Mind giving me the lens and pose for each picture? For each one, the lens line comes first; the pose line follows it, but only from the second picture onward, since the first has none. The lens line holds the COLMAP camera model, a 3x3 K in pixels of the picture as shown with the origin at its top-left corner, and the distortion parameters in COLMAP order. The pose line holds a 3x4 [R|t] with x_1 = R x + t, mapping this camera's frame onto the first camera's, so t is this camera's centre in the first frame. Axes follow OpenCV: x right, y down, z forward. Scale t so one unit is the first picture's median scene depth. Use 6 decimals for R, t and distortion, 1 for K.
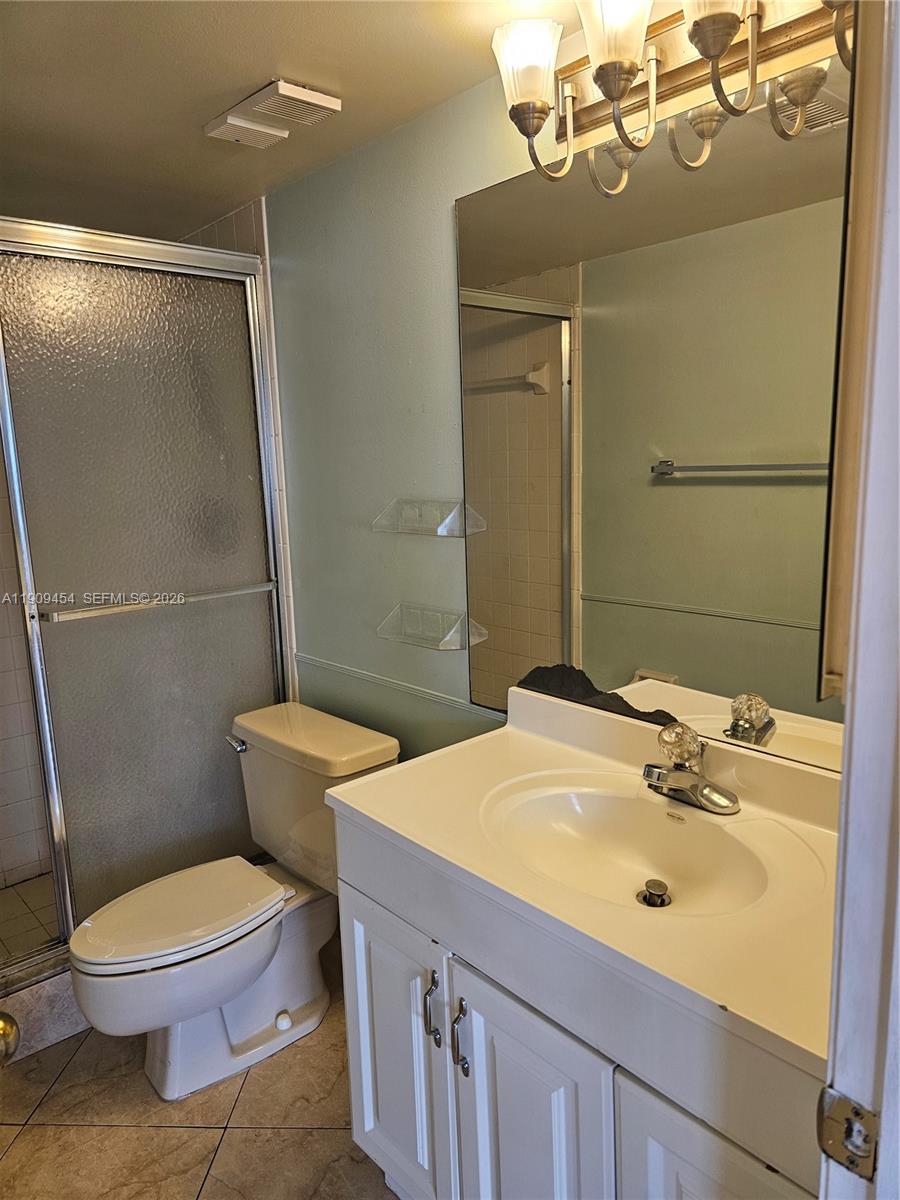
lens RADIAL K [[817.7, 0, 450.0], [0, 817.7, 600.0], [0, 0, 1]] dist [0.050259, -0.055228]
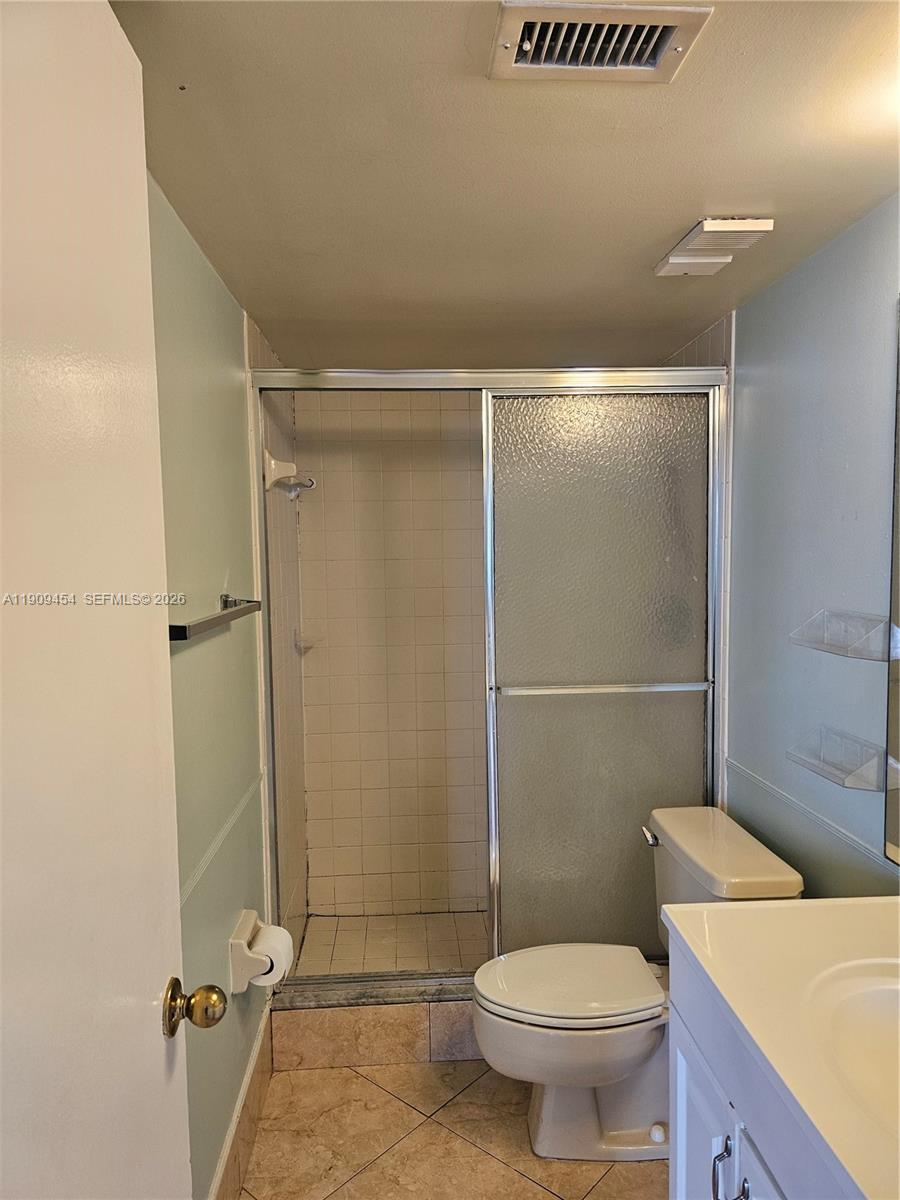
lens RADIAL K [[811.2, 0, 450.0], [0, 811.2, 600.0], [0, 0, 1]] dist [0.046654, -0.067488]
pose [[0.772215, 0.058230, -0.632687, 0.190491], [-0.115285, 0.992103, -0.049399, -0.042058], [0.624815, 0.111086, 0.772830, 0.028433]]
